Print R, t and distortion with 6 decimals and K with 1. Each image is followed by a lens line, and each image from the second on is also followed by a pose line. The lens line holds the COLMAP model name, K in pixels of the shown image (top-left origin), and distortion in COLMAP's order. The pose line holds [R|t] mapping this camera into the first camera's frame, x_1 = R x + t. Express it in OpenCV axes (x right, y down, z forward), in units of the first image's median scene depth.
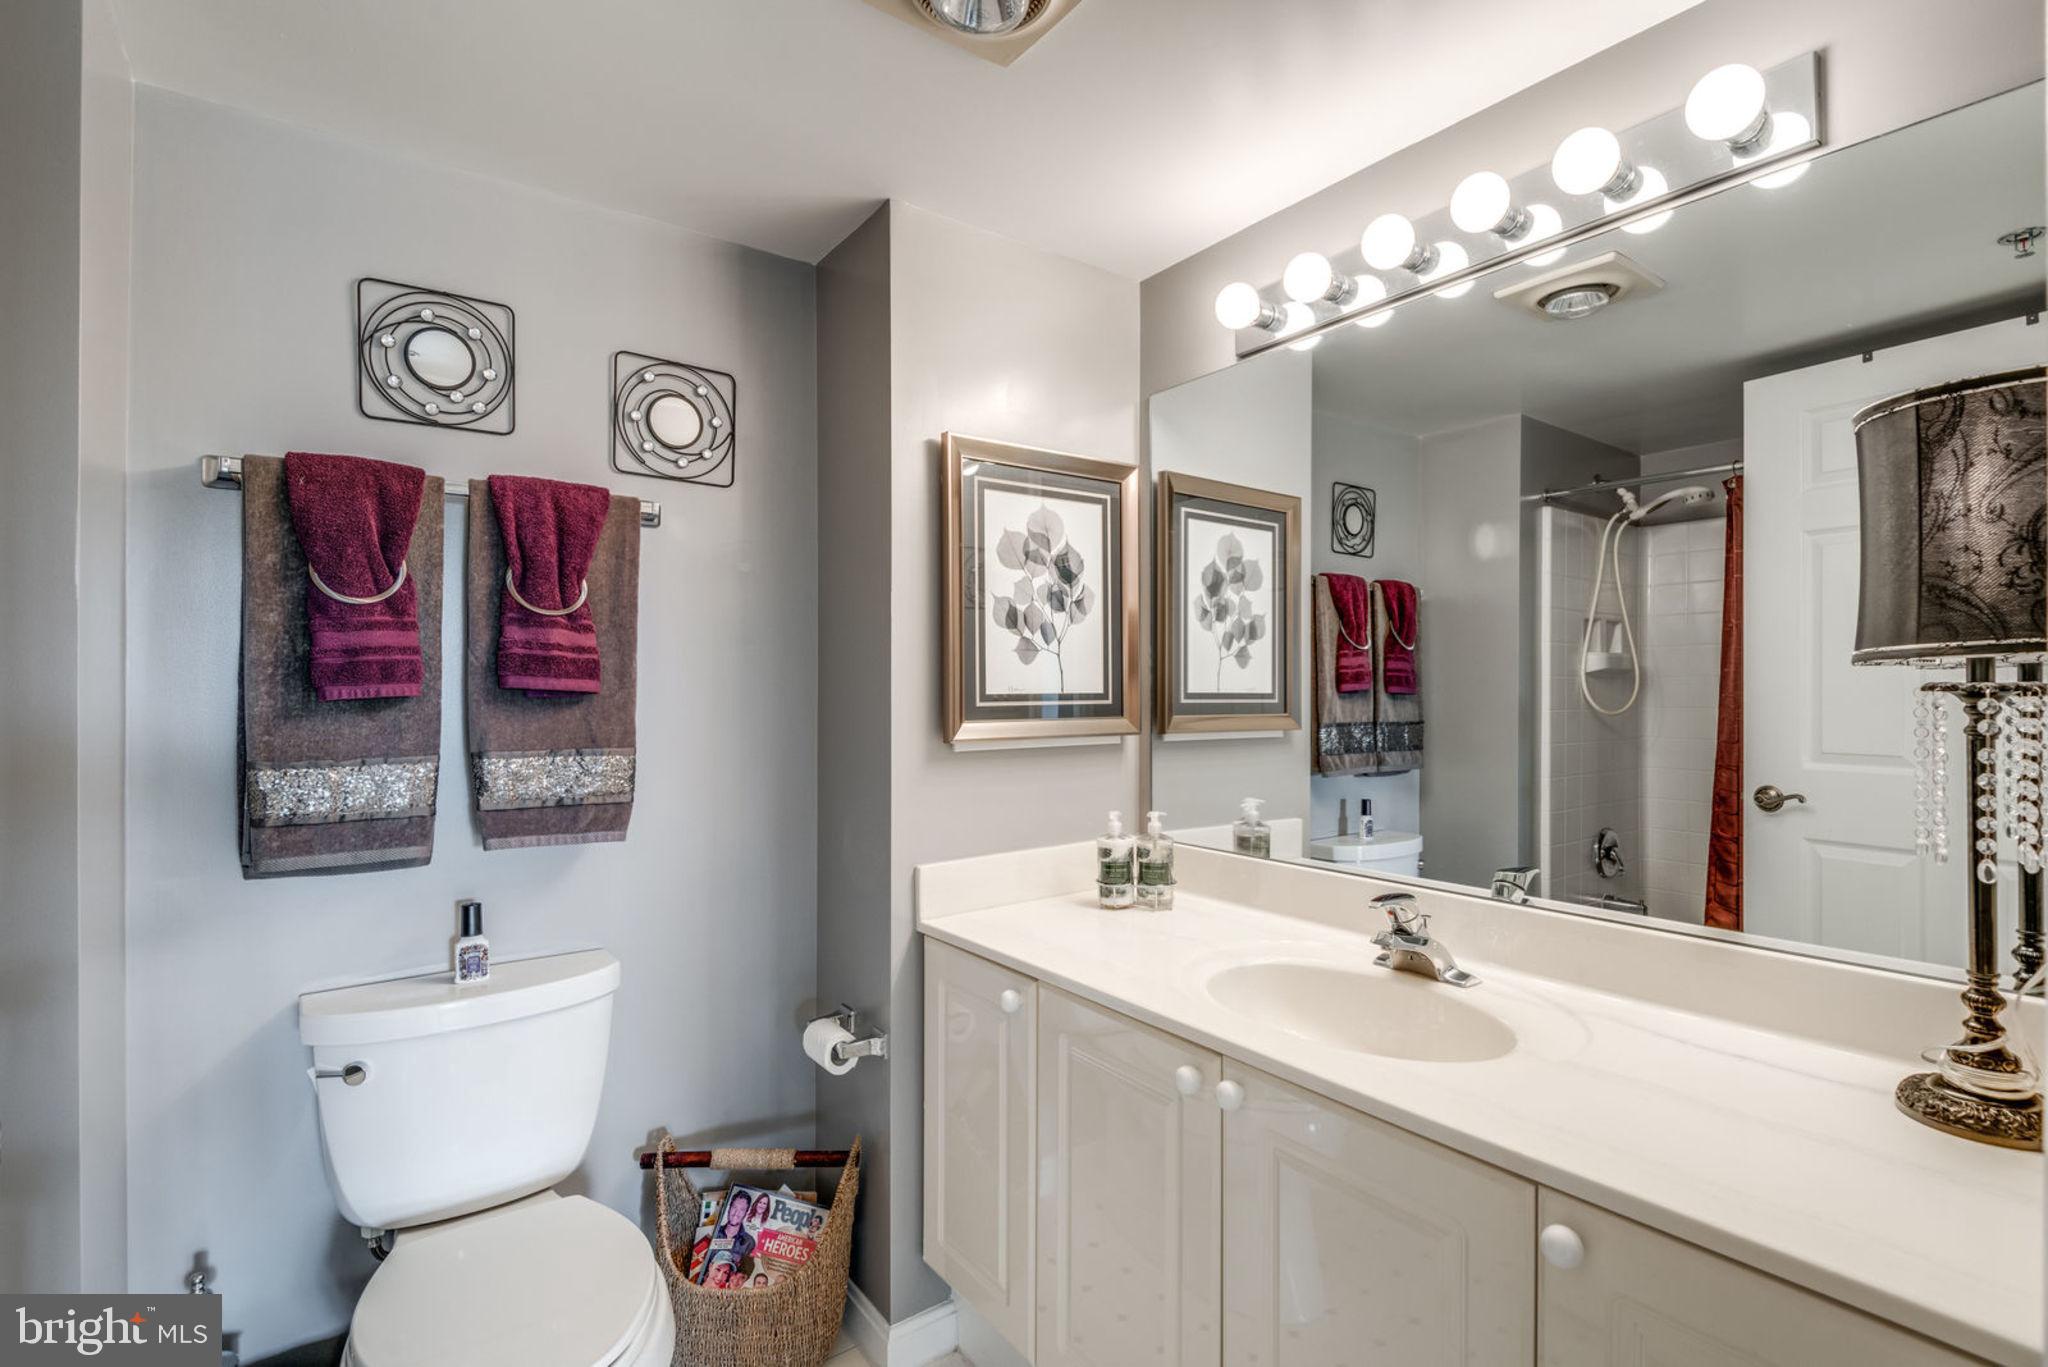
lens RADIAL K [[972.7, 0, 1023.3], [0, 972.7, 673.2], [0, 0, 1]] dist [0.012957, -0.015381]
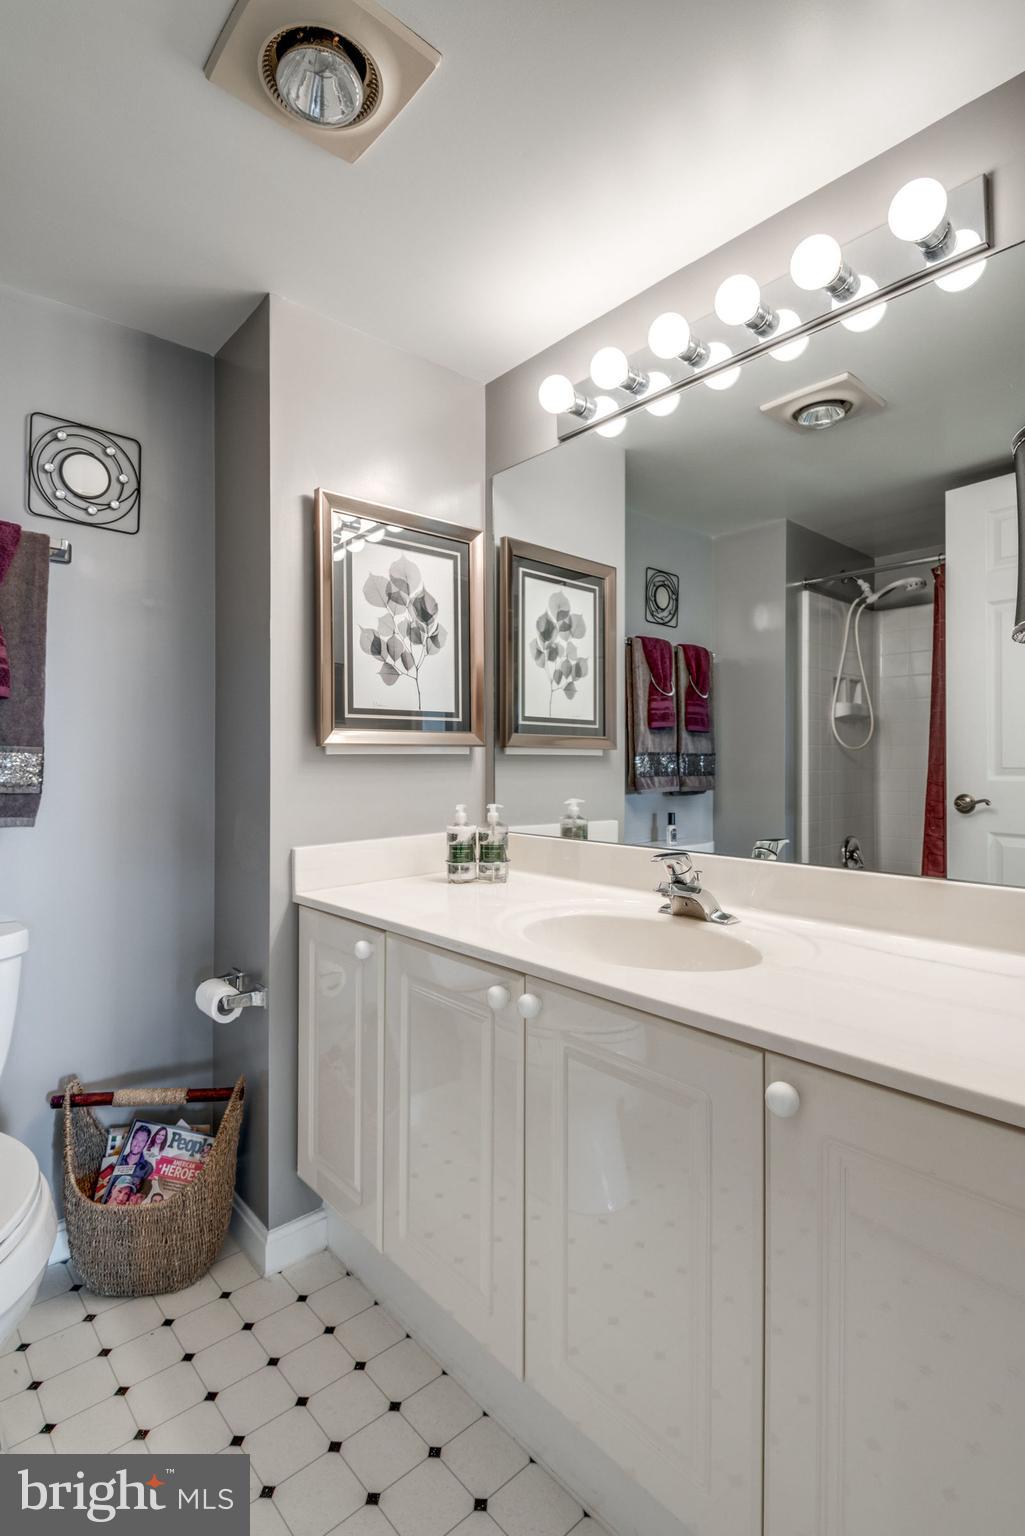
lens RADIAL K [[729.6, 0, 514.6], [0, 729.6, 768.6], [0, 0, 1]] dist [0.012957, -0.015381]
pose [[0.996071, -0.002222, 0.088531, 0.081821], [0.002588, 0.999989, -0.004011, 0.102924], [-0.088521, 0.004224, 0.996065, 0.075652]]
